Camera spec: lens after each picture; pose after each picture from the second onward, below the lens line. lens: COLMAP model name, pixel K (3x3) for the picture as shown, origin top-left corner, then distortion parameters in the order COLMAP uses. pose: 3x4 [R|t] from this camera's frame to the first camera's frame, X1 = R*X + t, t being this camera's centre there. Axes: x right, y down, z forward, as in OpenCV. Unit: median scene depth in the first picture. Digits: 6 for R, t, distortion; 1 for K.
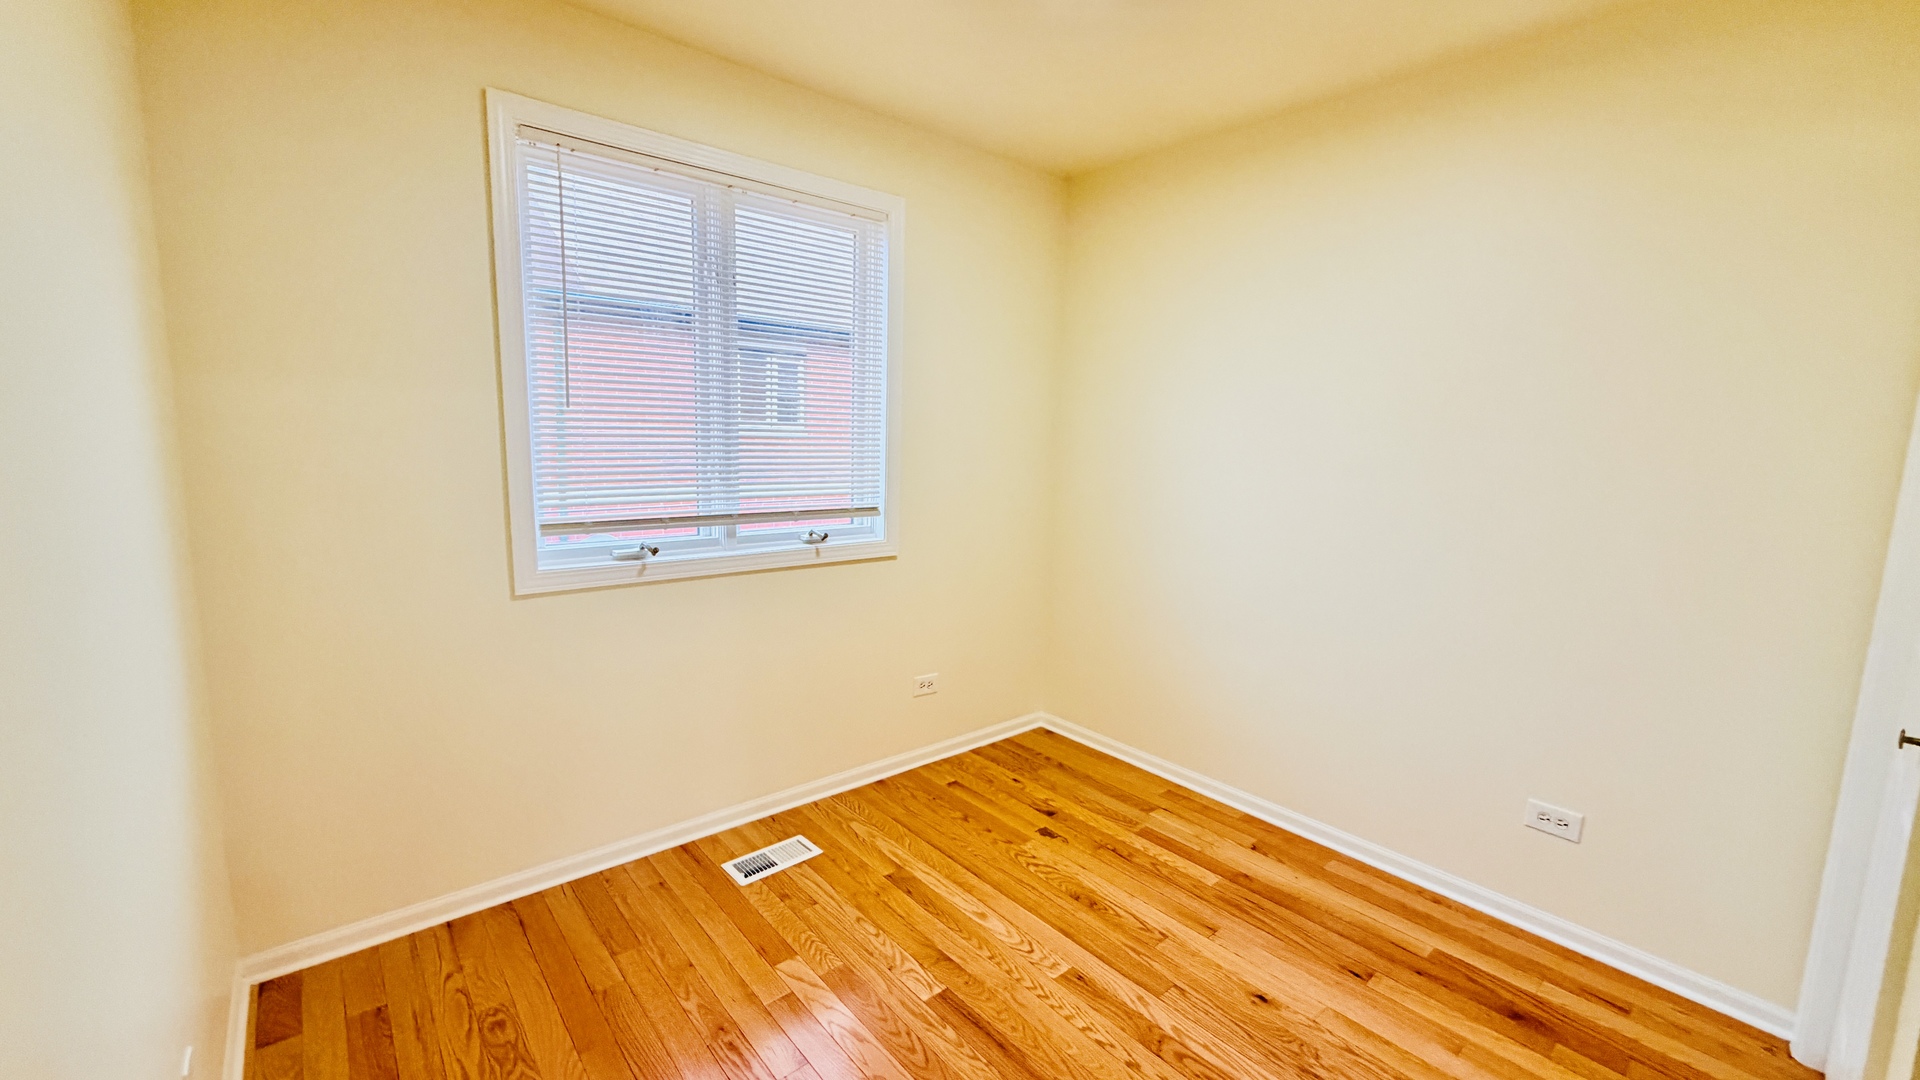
lens RADIAL K [[765.2, 0, 953.9], [0, 765.2, 538.9], [0, 0, 1]] dist [-0.000784, -0.000123]
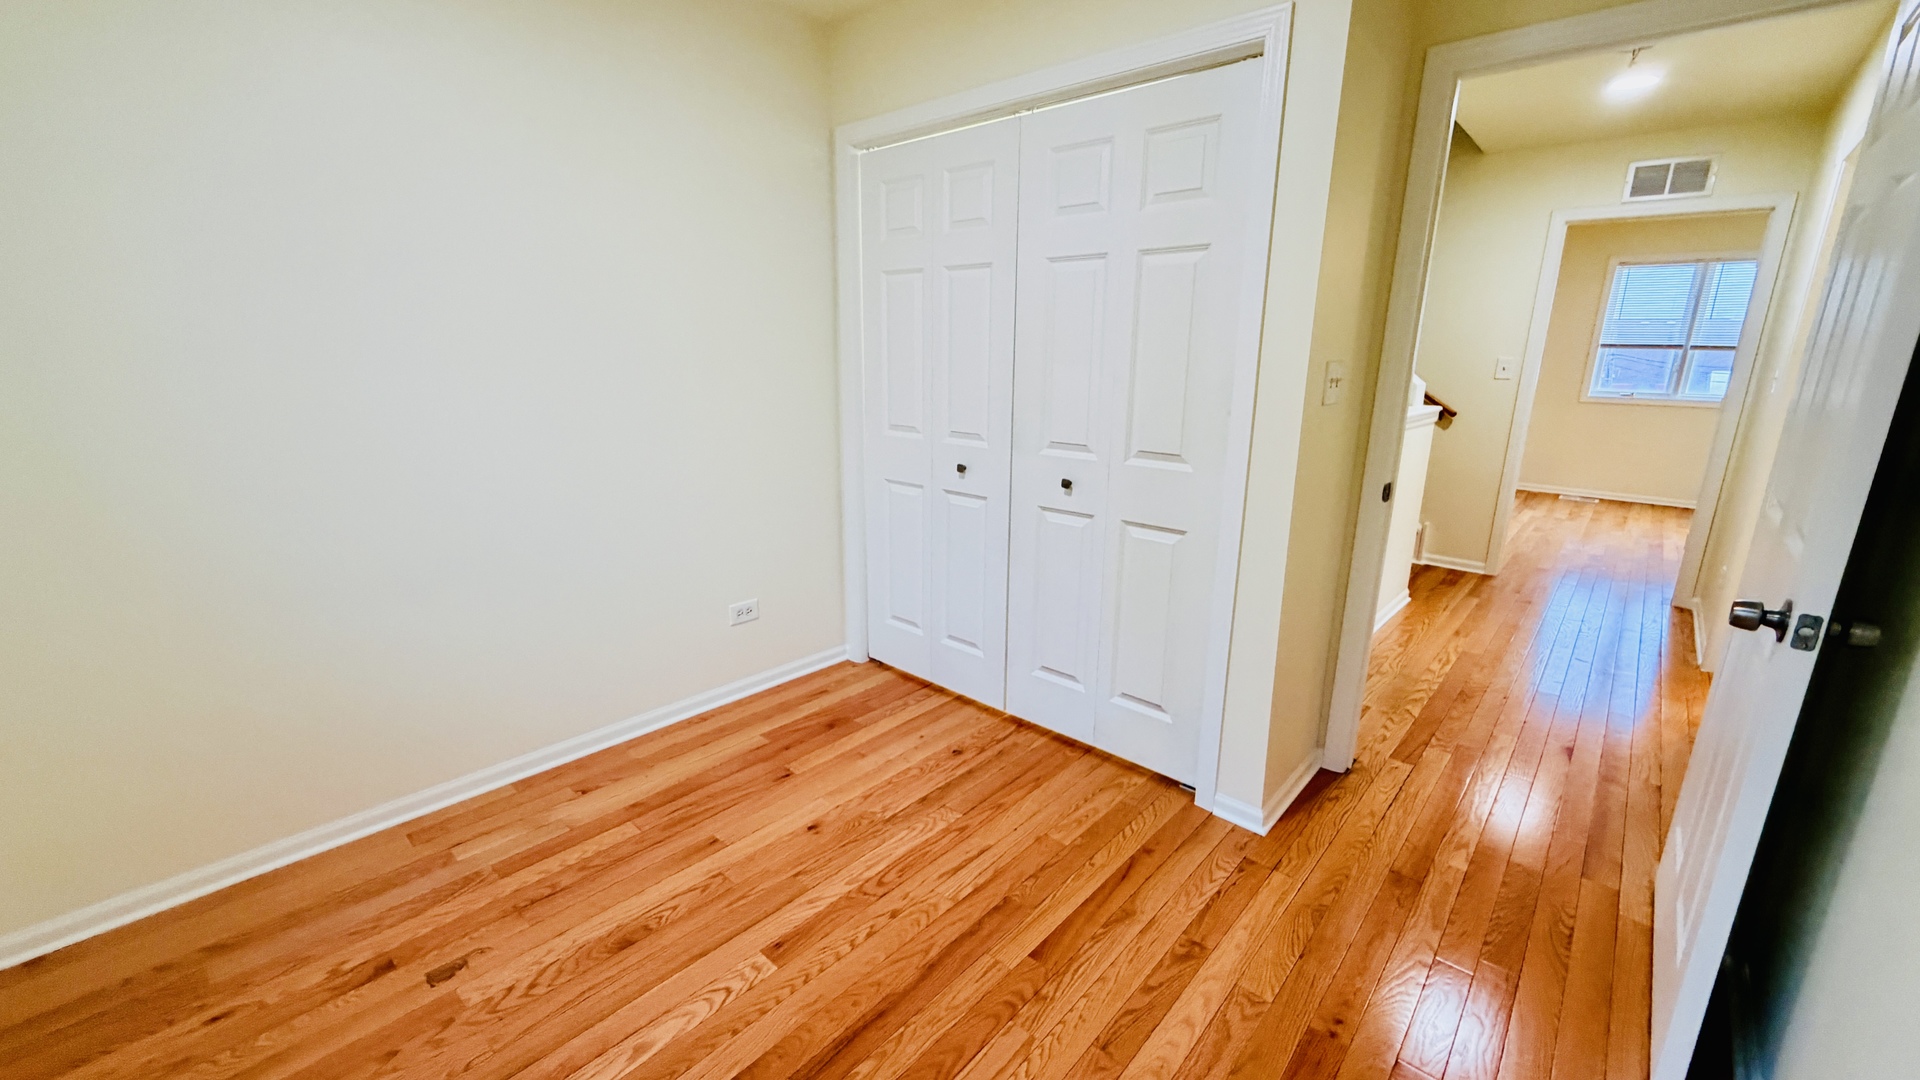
lens RADIAL K [[765.2, 0, 953.9], [0, 765.2, 538.9], [0, 0, 1]] dist [-0.000784, -0.000123]
pose [[-0.129501, -0.269698, 0.954197, -0.508234], [0.118897, 0.951134, 0.284969, -0.097367], [-0.984425, 0.150354, -0.091106, 0.693065]]
